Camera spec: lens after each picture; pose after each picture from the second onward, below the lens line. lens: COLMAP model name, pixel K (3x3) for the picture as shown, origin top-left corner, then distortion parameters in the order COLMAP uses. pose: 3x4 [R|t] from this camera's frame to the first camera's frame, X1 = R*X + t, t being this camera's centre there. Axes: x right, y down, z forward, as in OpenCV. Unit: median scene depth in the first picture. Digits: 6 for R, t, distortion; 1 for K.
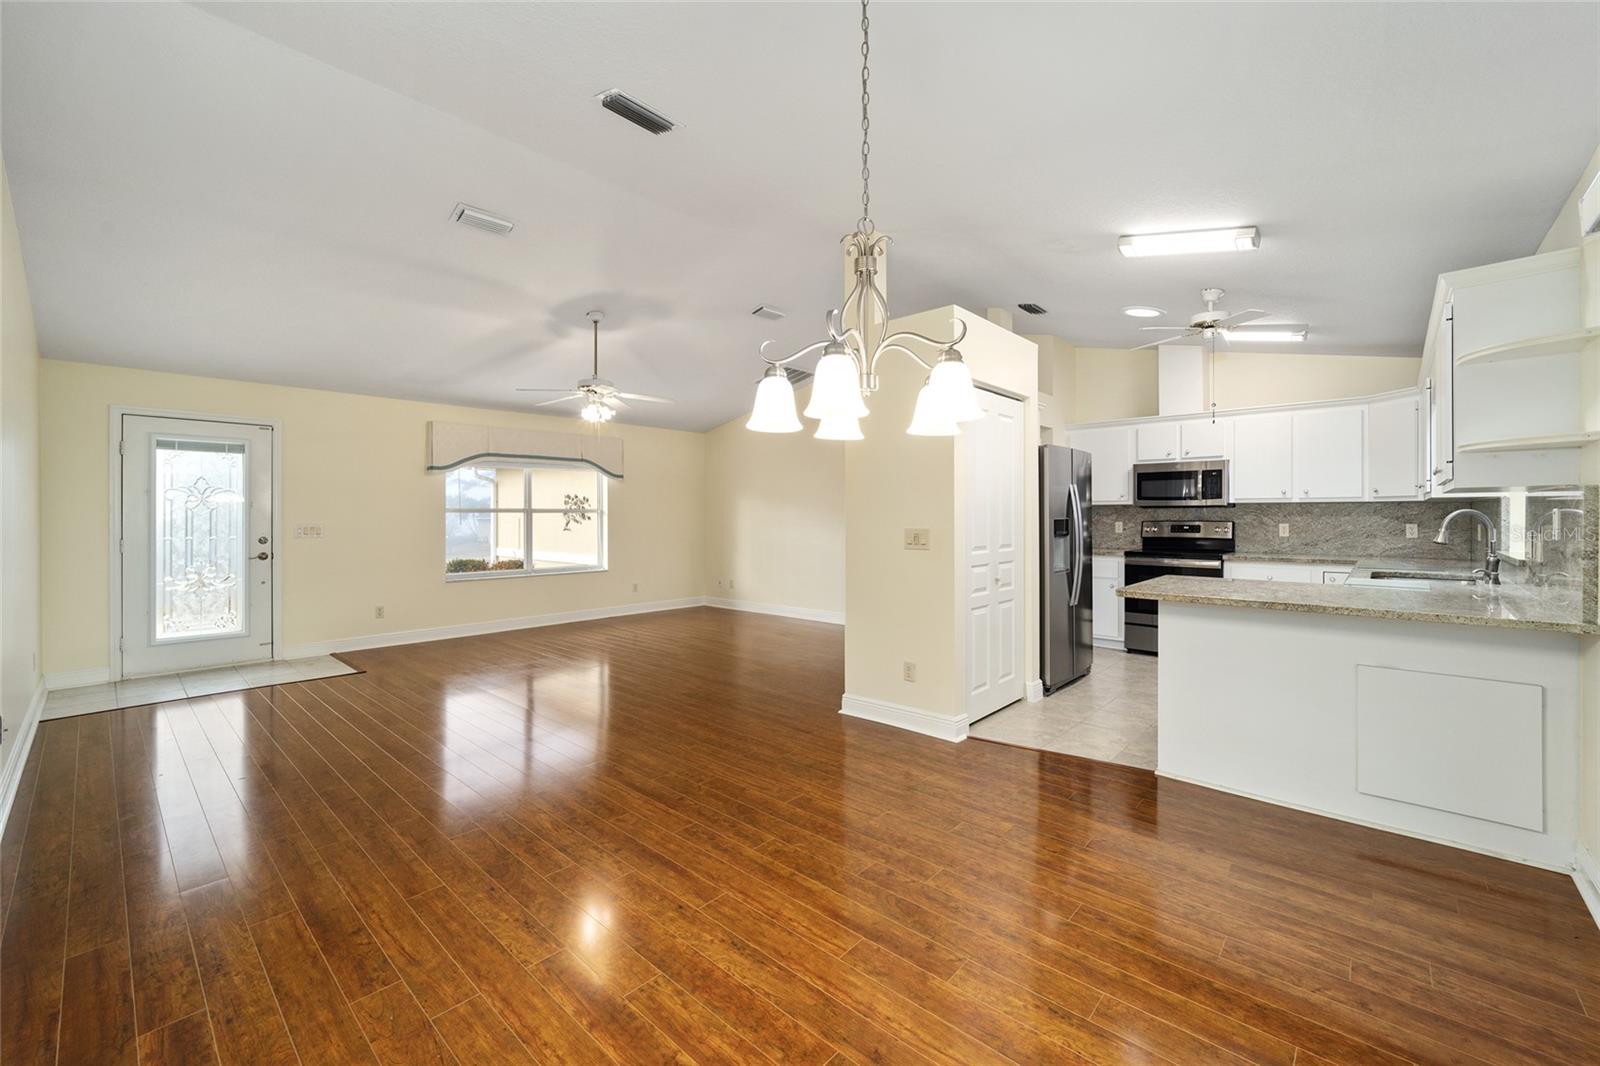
lens RADIAL K [[647.0, 0, 796.7], [0, 647.0, 518.2], [0, 0, 1]] dist [-0.003712, 0.000184]
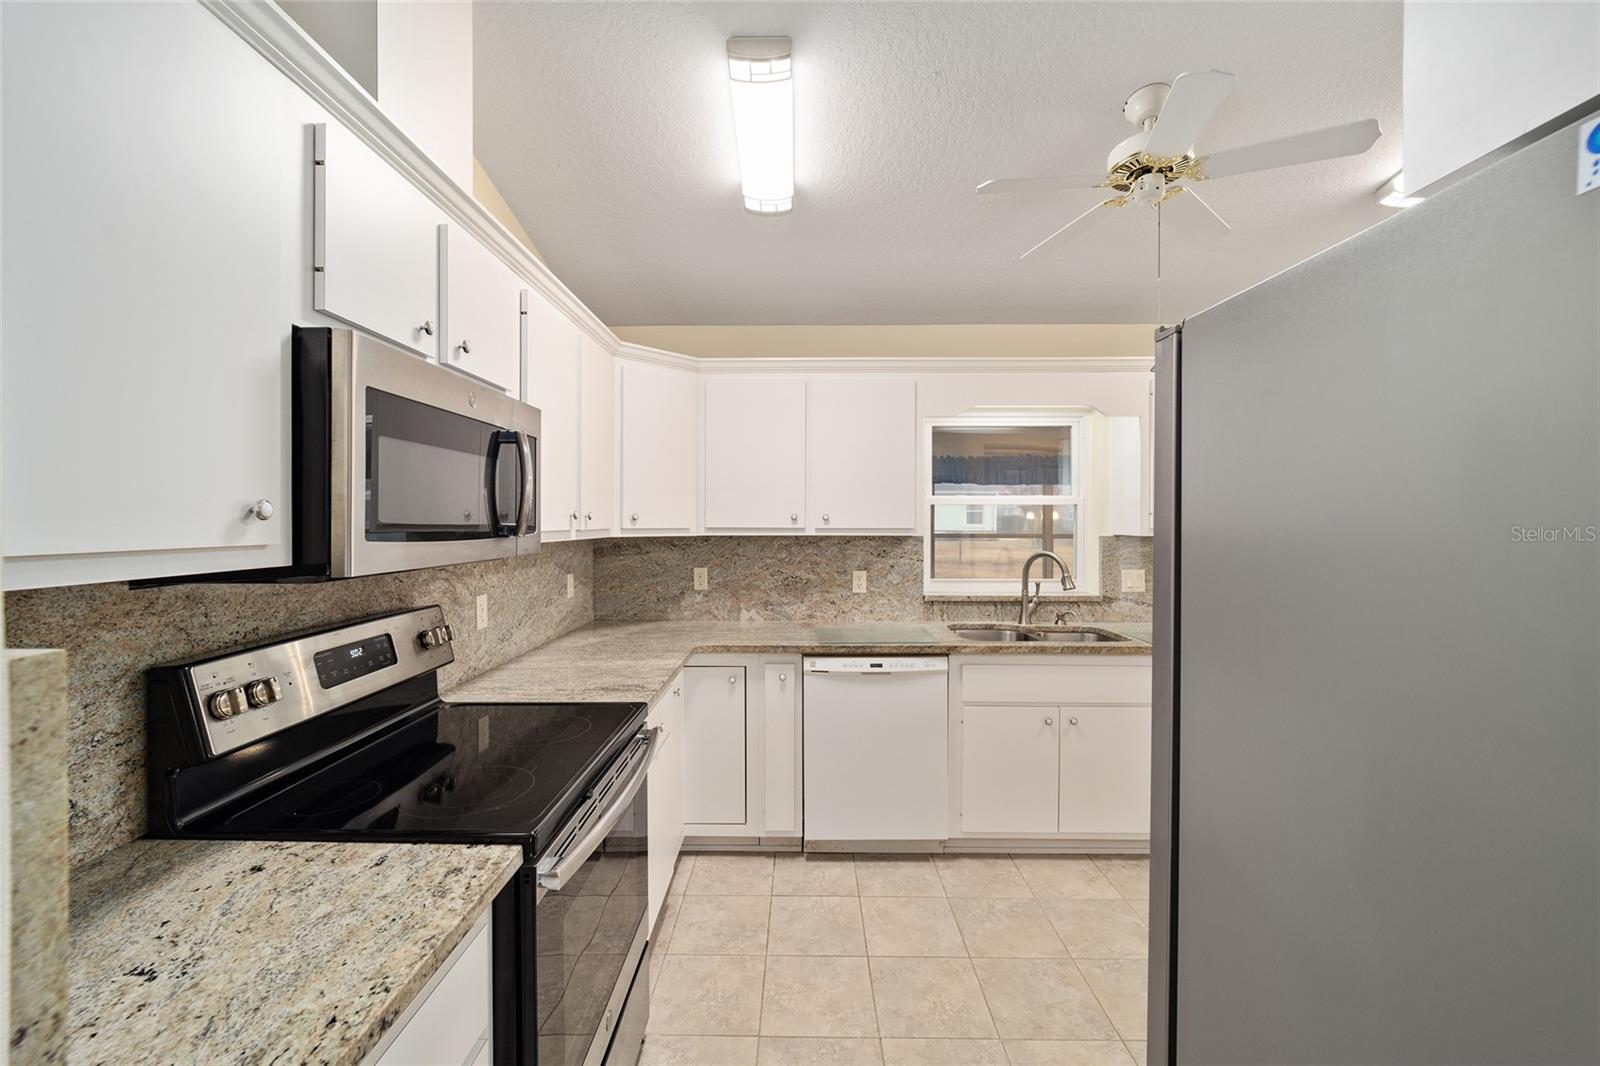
lens RADIAL K [[645.3, 0, 797.8], [0, 645.3, 523.4], [0, 0, 1]] dist [-0.006208, -0.000032]
pose [[-0.669379, -0.002816, 0.742916, 0.348869], [0.004025, 0.999964, 0.007416, -0.037169], [-0.742910, 0.007954, -0.669344, 1.133477]]
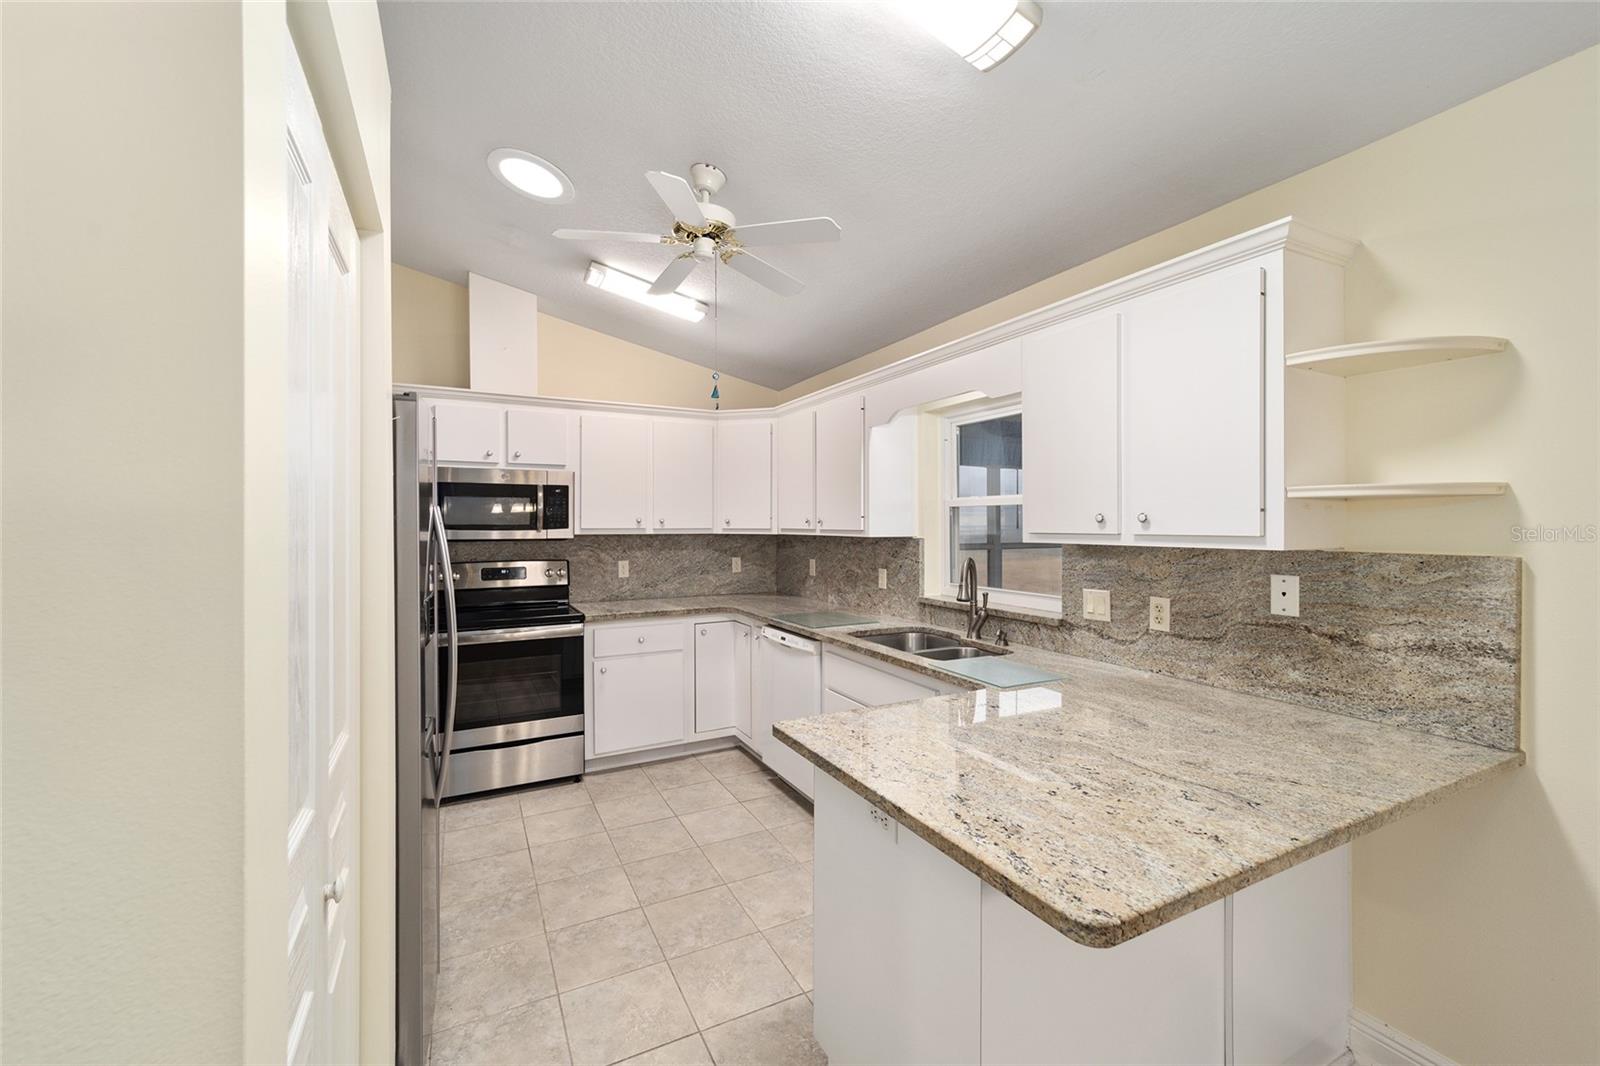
lens RADIAL K [[647.1, 0, 799.3], [0, 647.1, 526.0], [0, 0, 1]] dist [0.006369, 0.000039]
pose [[0.336869, -0.001766, 0.941550, 0.102265], [0.003710, 0.999993, 0.000548, -0.033102], [-0.941544, 0.003309, 0.336873, 0.552187]]
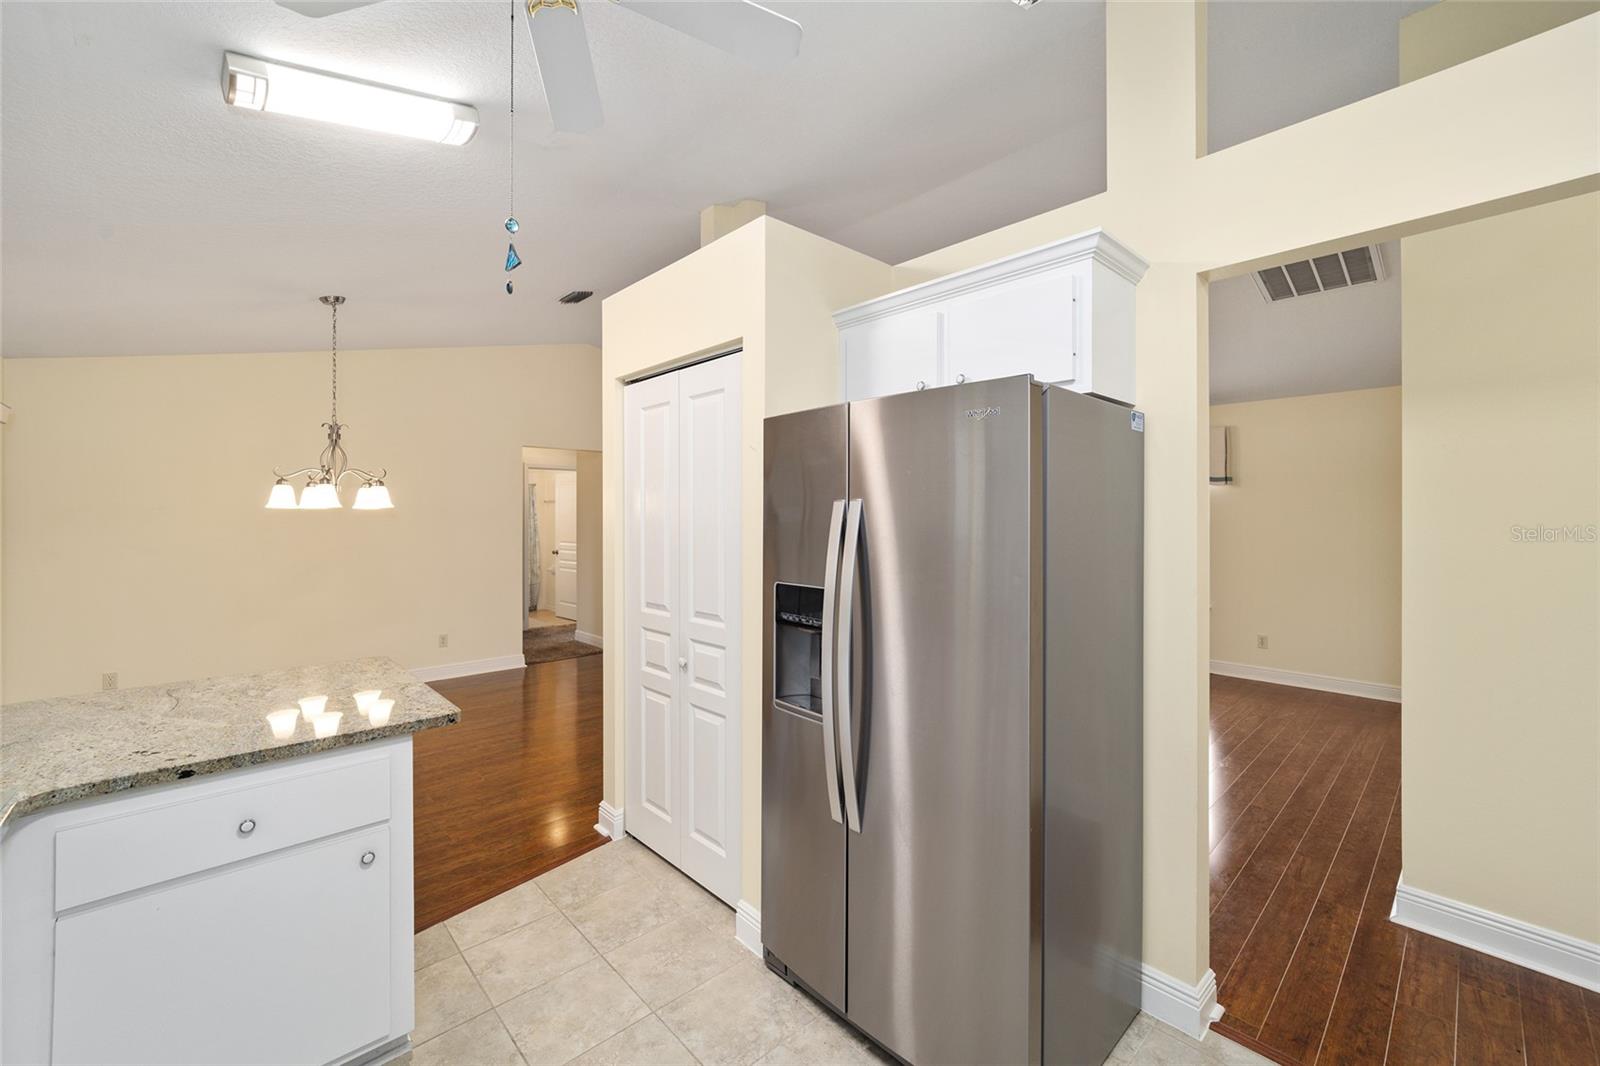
lens RADIAL K [[649.5, 0, 801.4], [0, 649.5, 511.9], [0, 0, 1]] dist [-0.002701, -0.000081]
pose [[-0.076653, -0.002855, -0.997054, 0.684442], [-0.001282, 0.999995, -0.002765, -0.037551], [0.997057, 0.001066, -0.076657, 0.855541]]
